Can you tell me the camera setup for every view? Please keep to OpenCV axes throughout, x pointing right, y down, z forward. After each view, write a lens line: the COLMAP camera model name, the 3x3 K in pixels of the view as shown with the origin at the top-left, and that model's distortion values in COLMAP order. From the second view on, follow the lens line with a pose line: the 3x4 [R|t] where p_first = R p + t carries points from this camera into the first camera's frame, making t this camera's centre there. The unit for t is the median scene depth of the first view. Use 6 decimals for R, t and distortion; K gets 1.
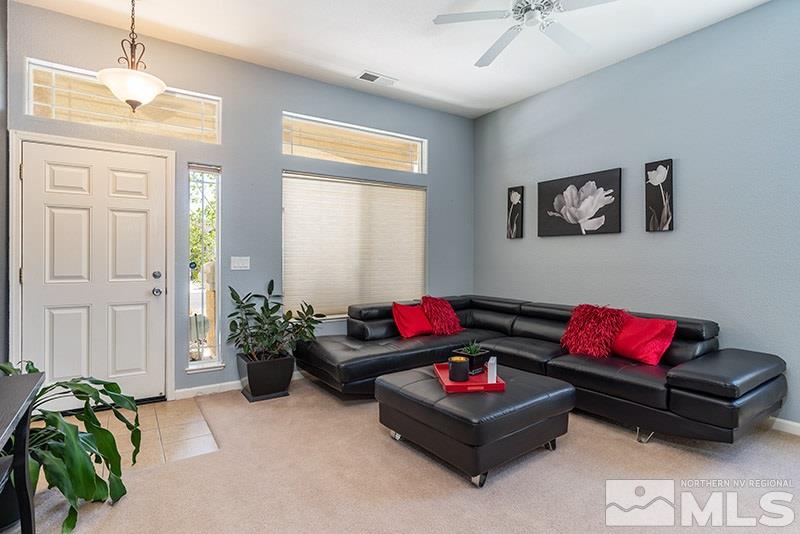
lens RADIAL K [[424.6, 0, 428.5], [0, 424.6, 264.5], [0, 0, 1]] dist [-0.001662, 0.004599]
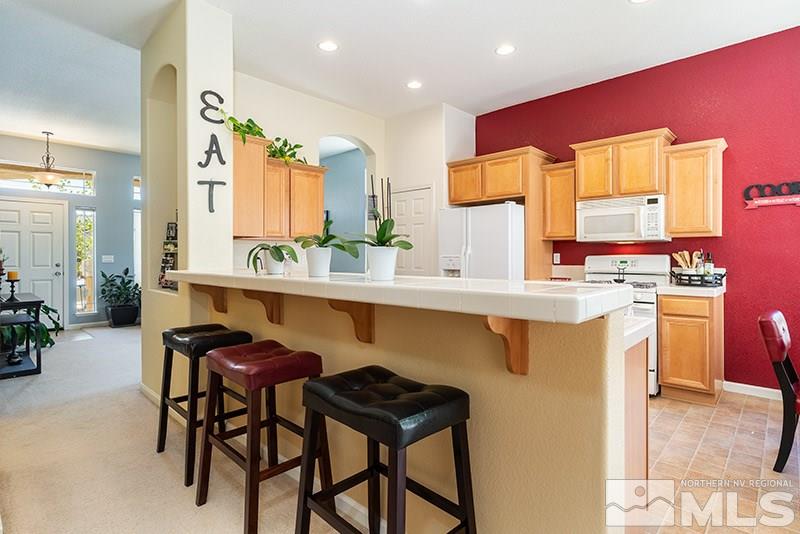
lens RADIAL K [[424.6, 0, 437.5], [0, 424.6, 264.2], [0, 0, 1]] dist [-0.001662, 0.004599]
pose [[0.976539, -0.005885, 0.215260, 0.619090], [0.005325, 0.999981, 0.003185, 0.022755], [-0.215274, -0.001964, 0.976552, -1.236369]]
